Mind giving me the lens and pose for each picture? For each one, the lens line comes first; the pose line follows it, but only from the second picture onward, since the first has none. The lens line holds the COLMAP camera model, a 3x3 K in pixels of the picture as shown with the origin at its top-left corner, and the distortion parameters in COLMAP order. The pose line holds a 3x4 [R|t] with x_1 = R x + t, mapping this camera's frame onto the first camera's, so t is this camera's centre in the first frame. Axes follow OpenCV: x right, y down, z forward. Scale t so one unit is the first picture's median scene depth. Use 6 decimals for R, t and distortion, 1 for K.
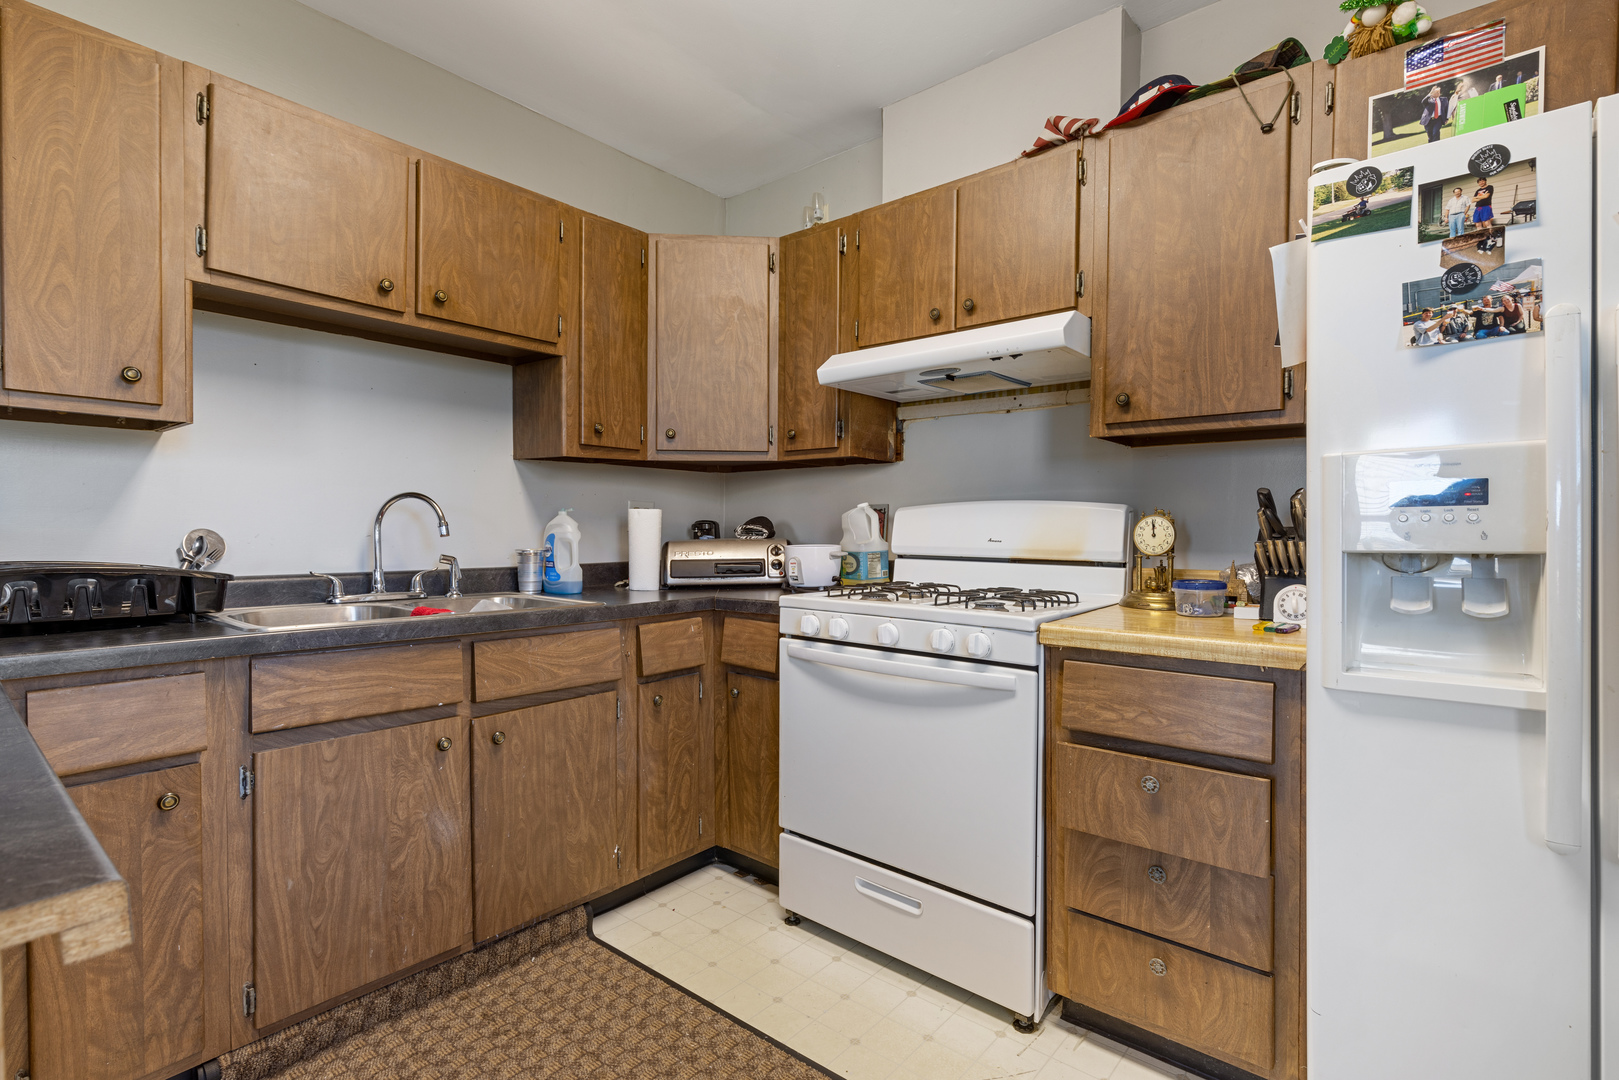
lens RADIAL K [[732.1, 0, 811.6], [0, 732.1, 537.0], [0, 0, 1]] dist [0.003274, -0.000780]
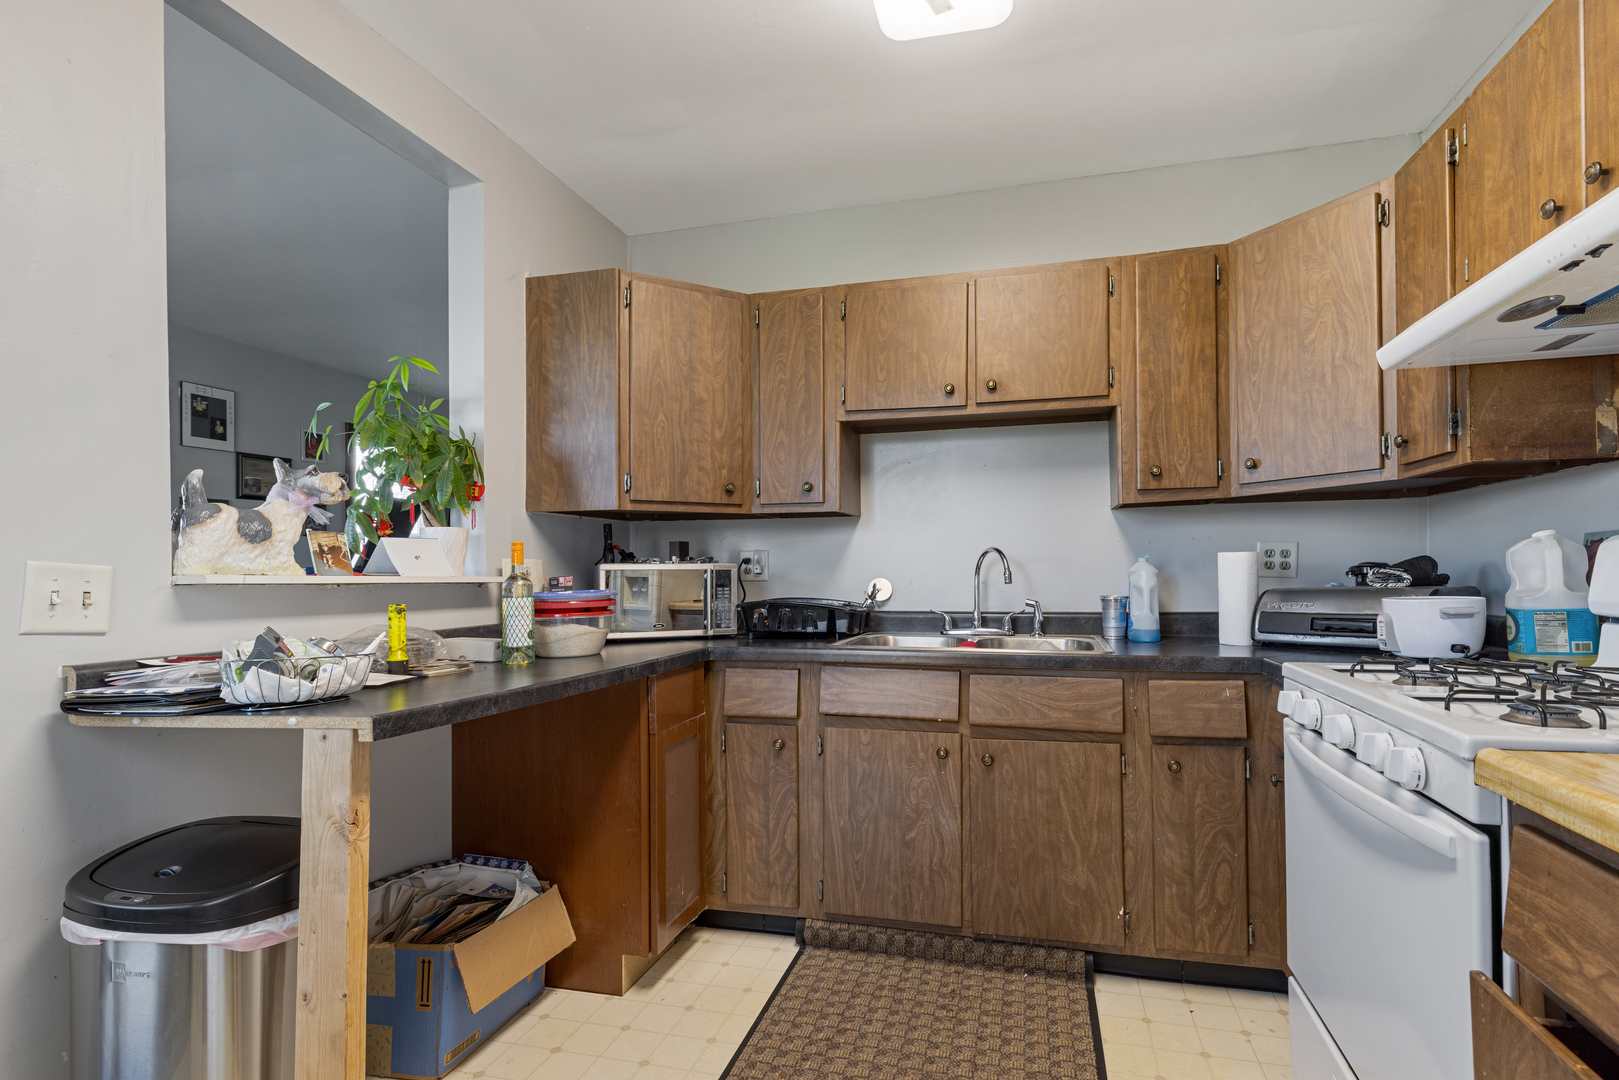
lens RADIAL K [[732.1, 0, 857.5], [0, 732.1, 555.3], [0, 0, 1]] dist [0.003274, -0.000780]
pose [[0.467768, -0.030971, -0.883308, 0.437786], [0.001525, 0.999413, -0.034234, -0.006552], [0.883850, 0.014667, 0.467541, 0.242841]]
